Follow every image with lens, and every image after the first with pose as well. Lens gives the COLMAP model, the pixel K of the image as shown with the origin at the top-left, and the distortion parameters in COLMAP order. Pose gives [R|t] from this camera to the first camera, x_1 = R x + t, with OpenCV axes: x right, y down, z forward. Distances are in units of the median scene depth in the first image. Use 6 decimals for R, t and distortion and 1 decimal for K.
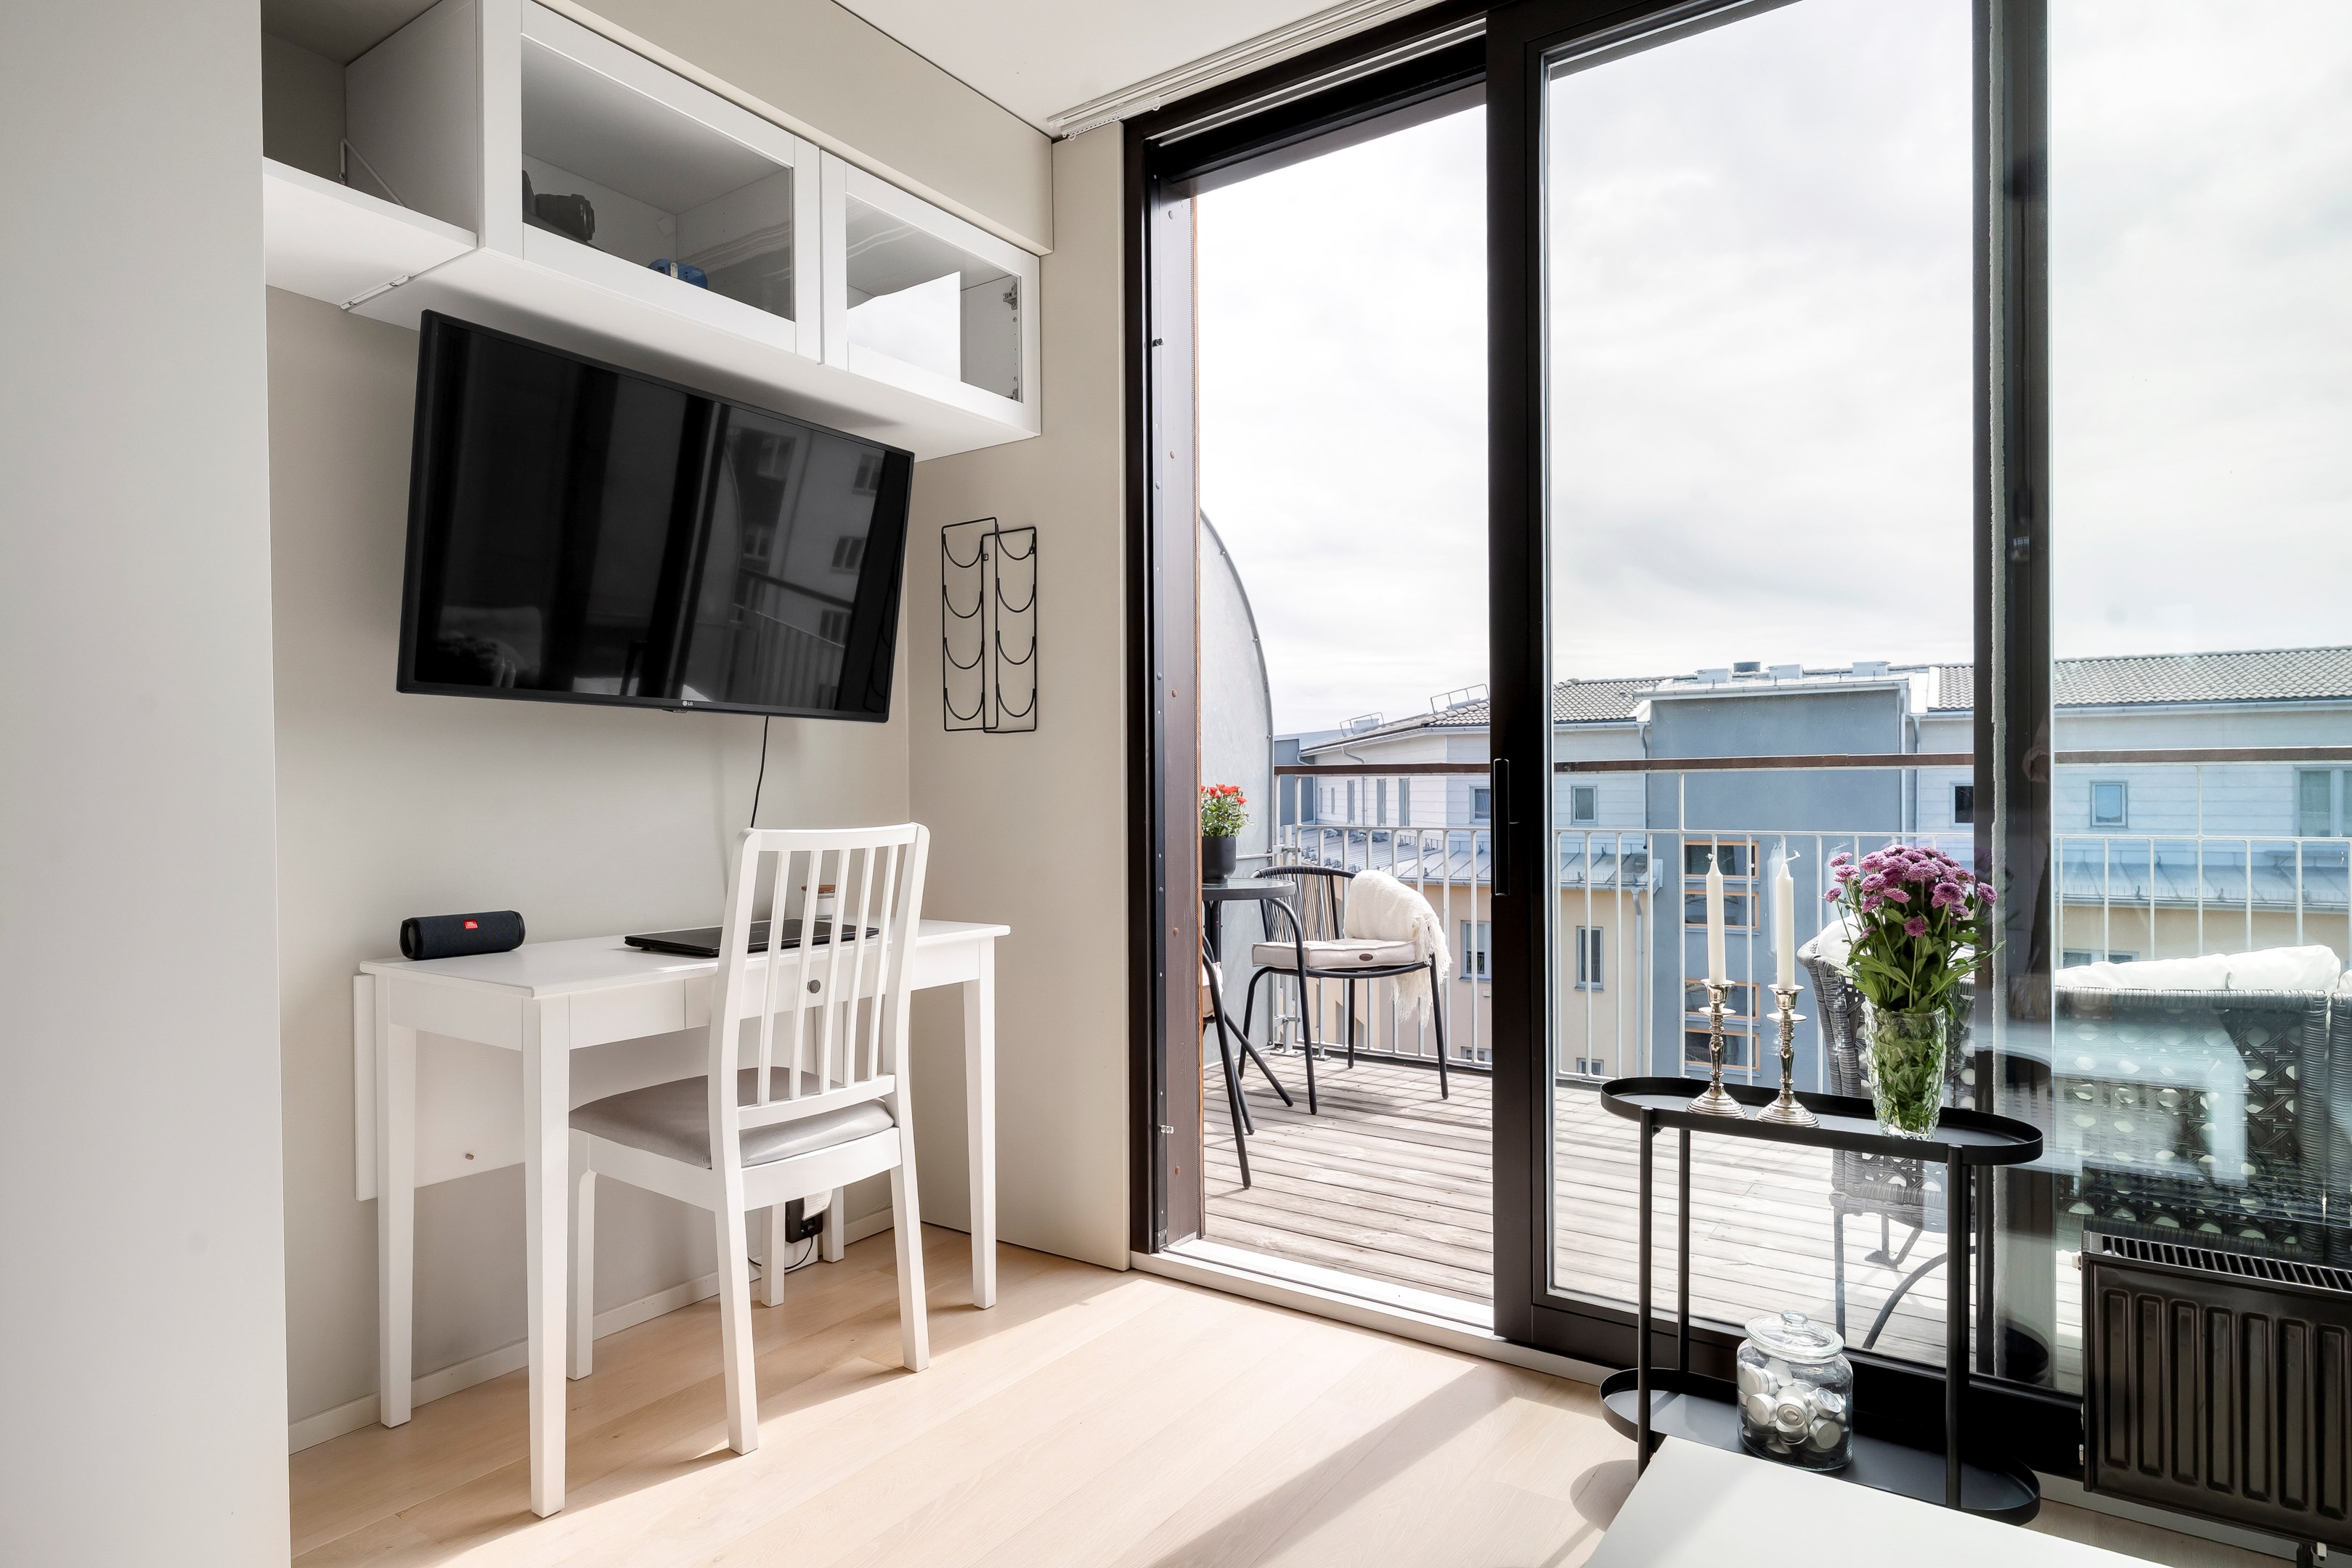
lens RADIAL K [[1308.8, 0, 1172.0], [0, 1308.8, 796.2], [0, 0, 1]] dist [0.002817, 0.000344]
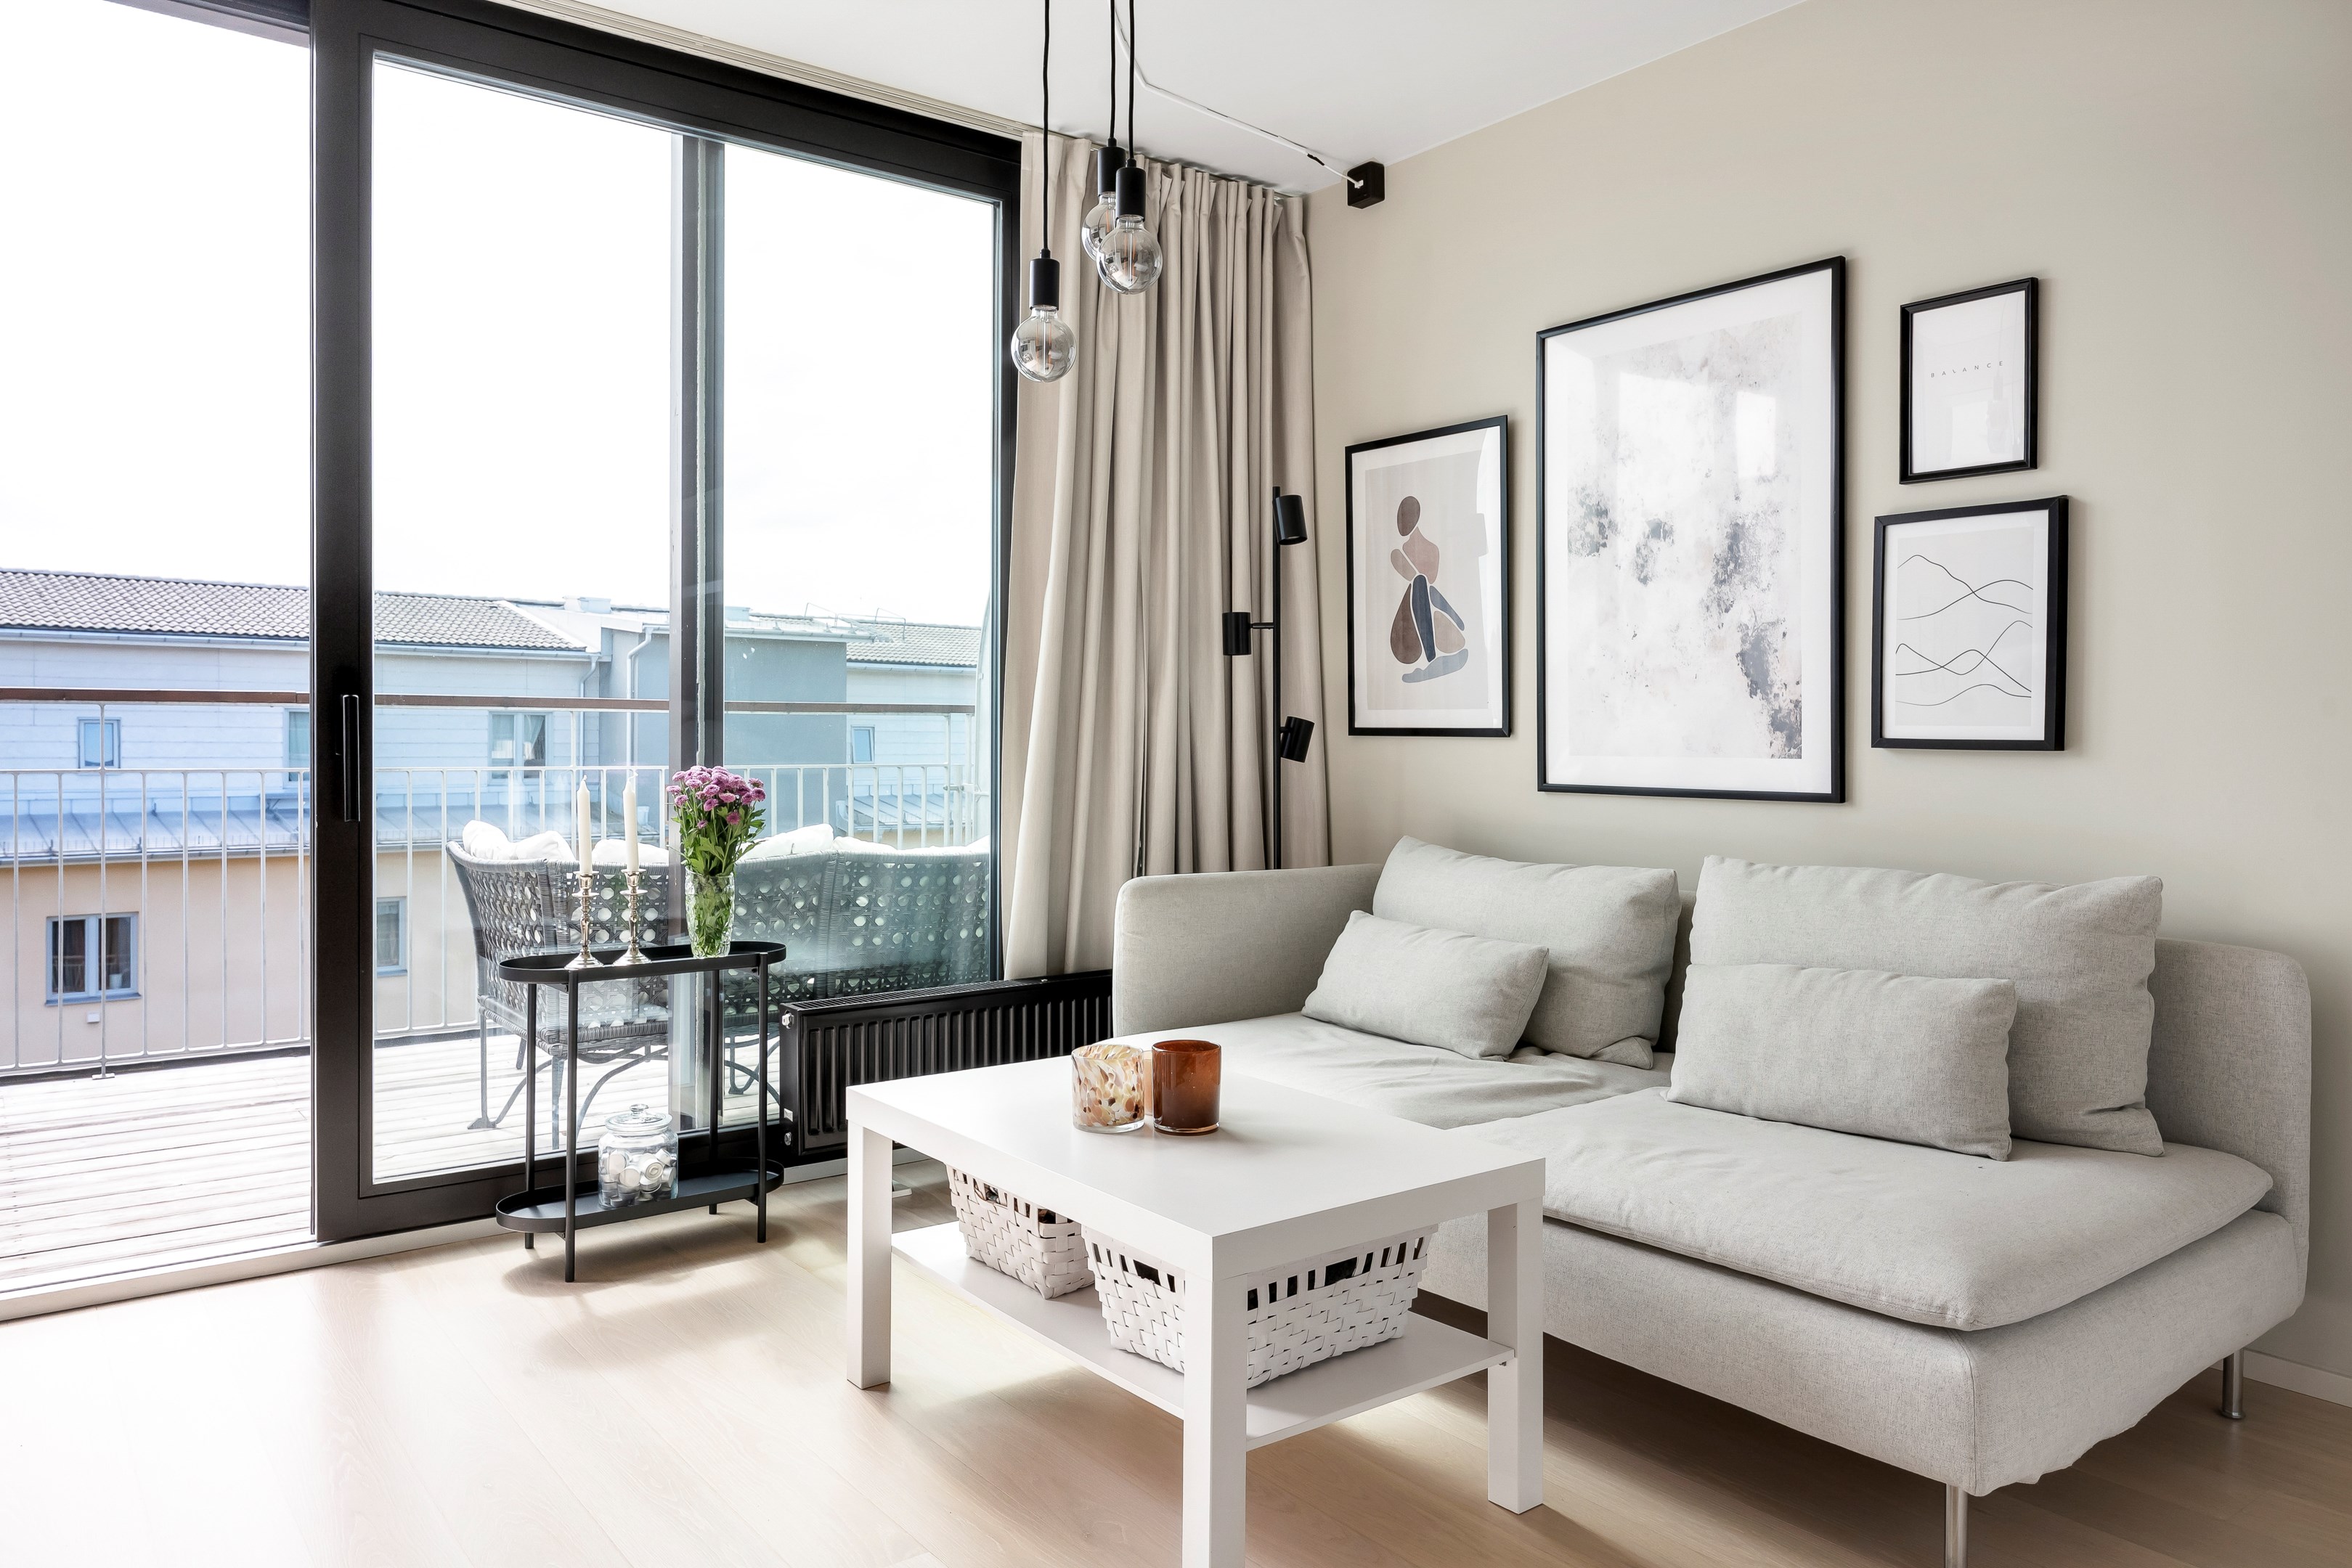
lens RADIAL K [[1602.7, 0, 1177.3], [0, 1602.7, 753.2], [0, 0, 1]] dist [0.001691, -0.001595]
pose [[0.309736, -0.003641, 0.950815, -0.703219], [-0.006333, 0.999963, 0.005892, 0.006832], [-0.950801, -0.007846, 0.309702, -0.045498]]
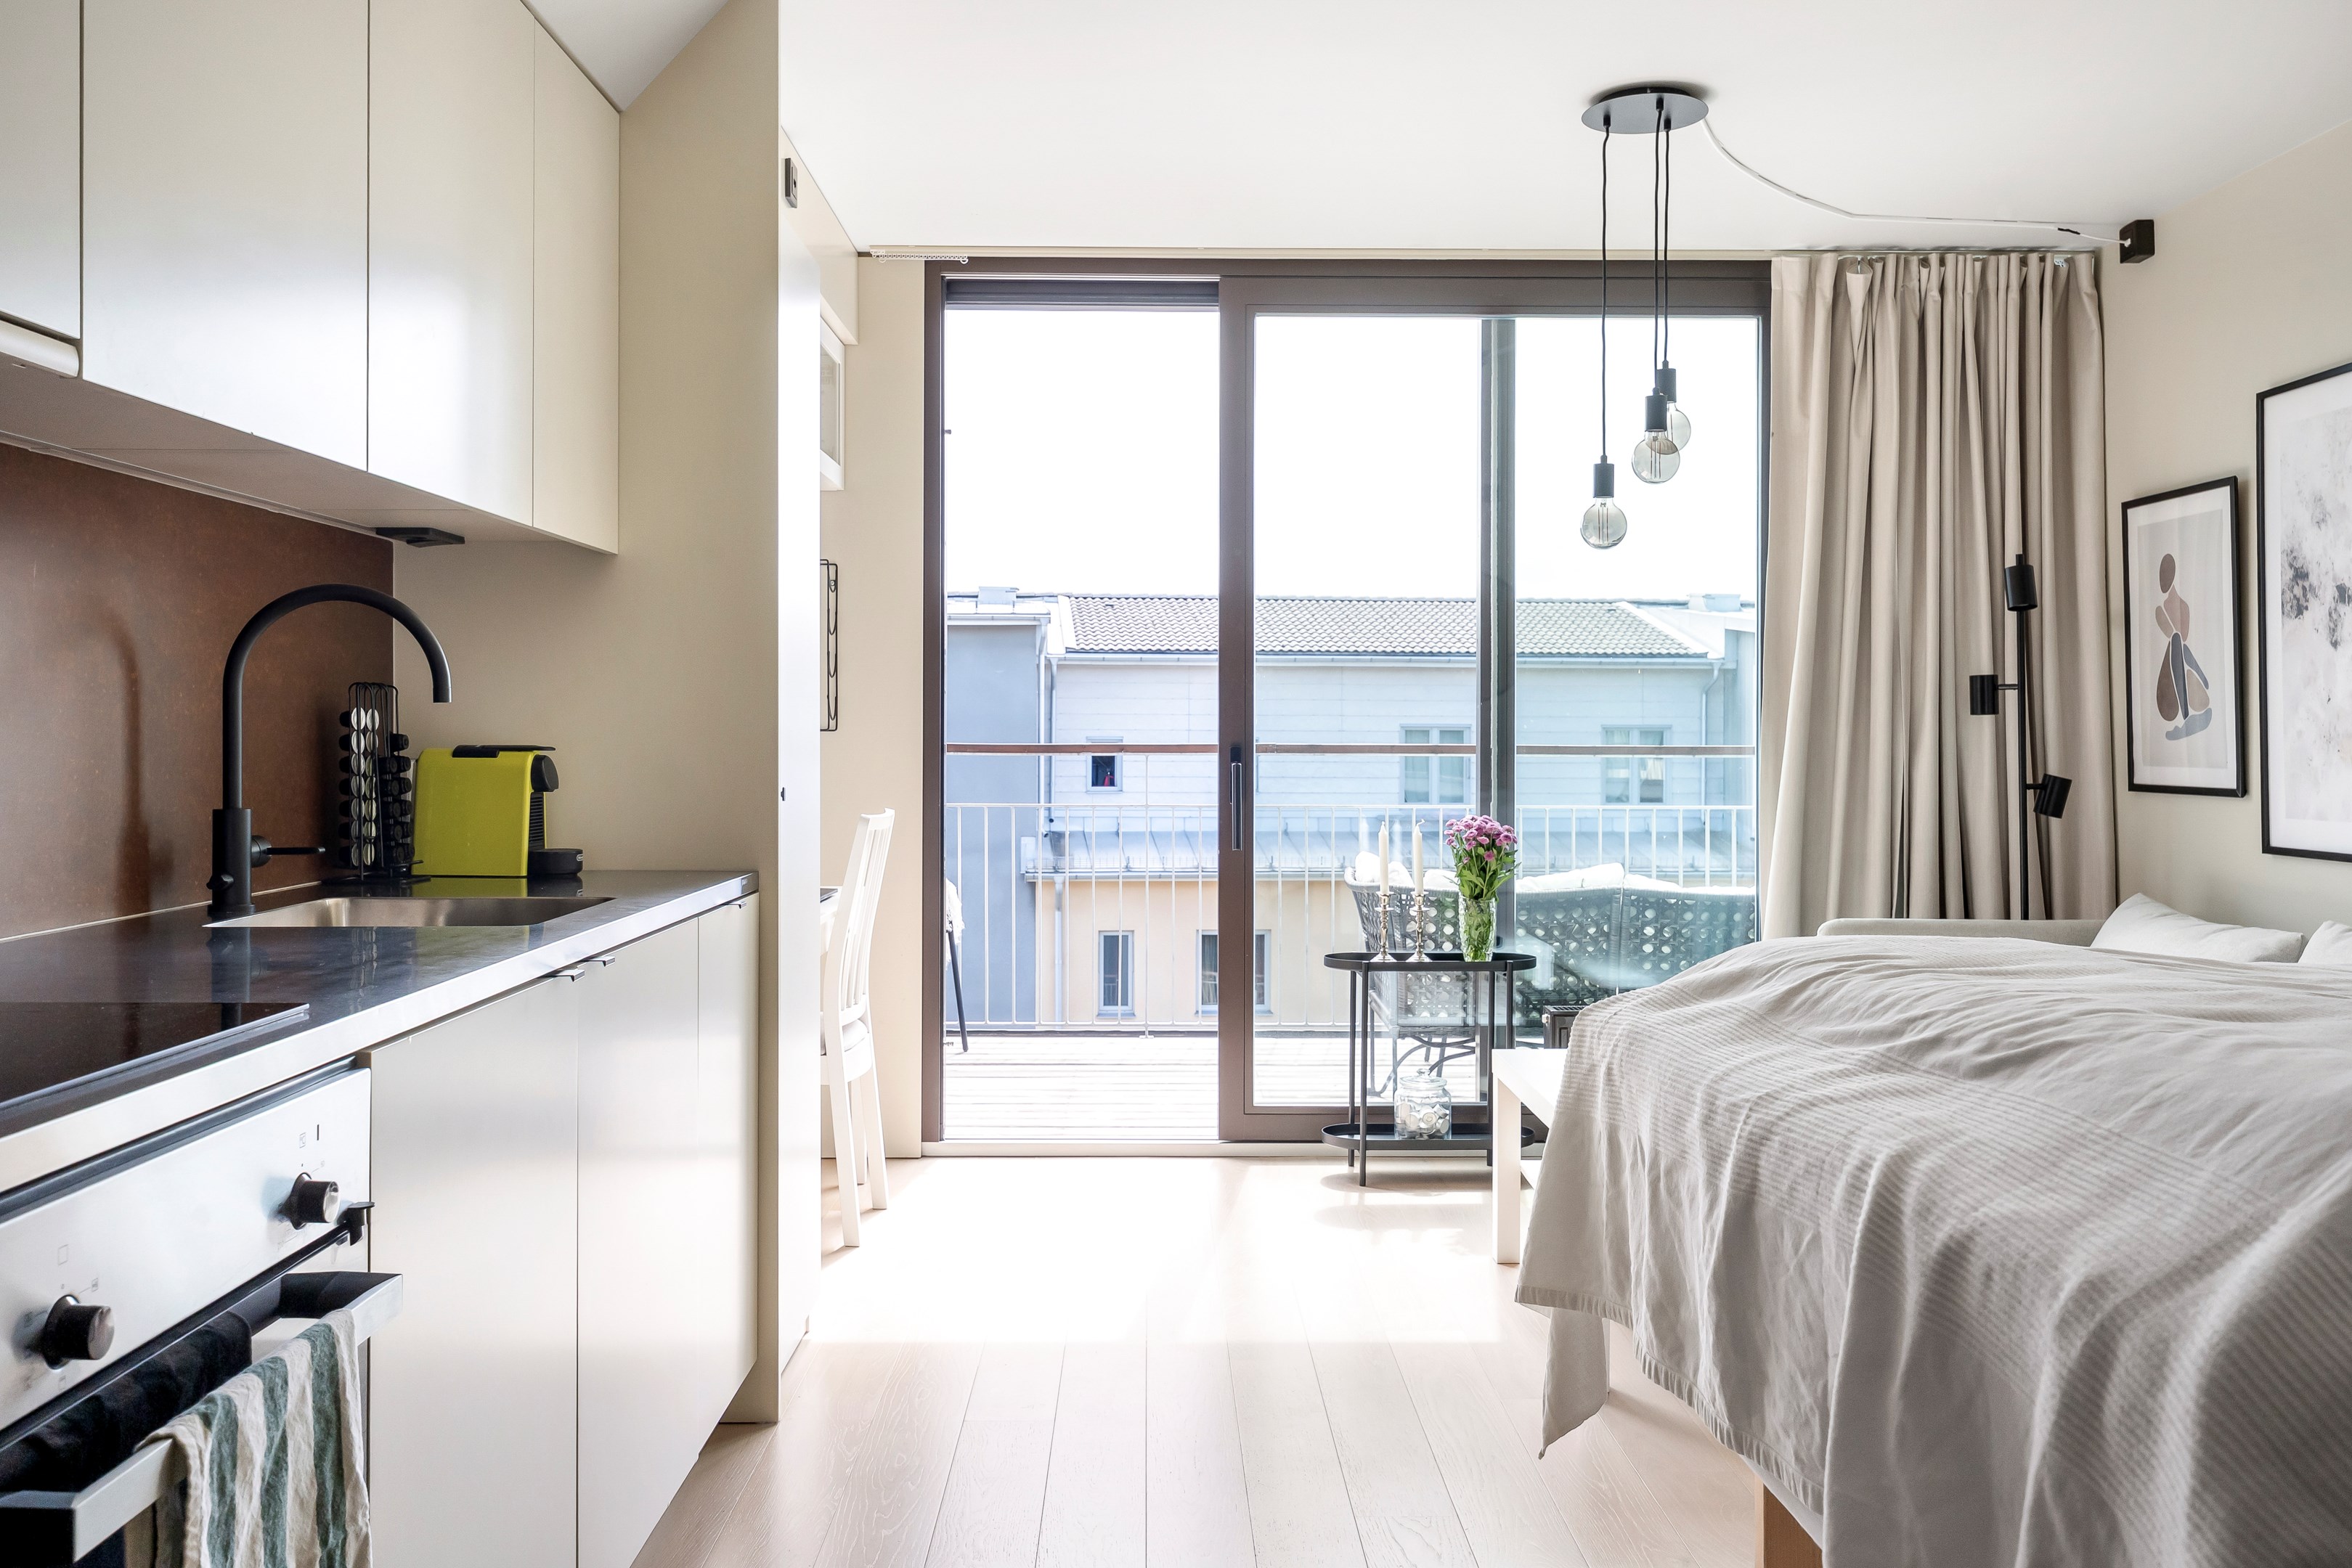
lens RADIAL K [[2016.3, 0, 1178.1], [0, 2016.3, 739.9], [0, 0, 1]] dist [-0.003060, -0.001655]
pose [[0.814621, 0.007633, 0.579944, -1.068795], [-0.006105, 0.999971, -0.004585, -0.039860], [-0.579962, 0.000195, 0.814644, -0.816628]]
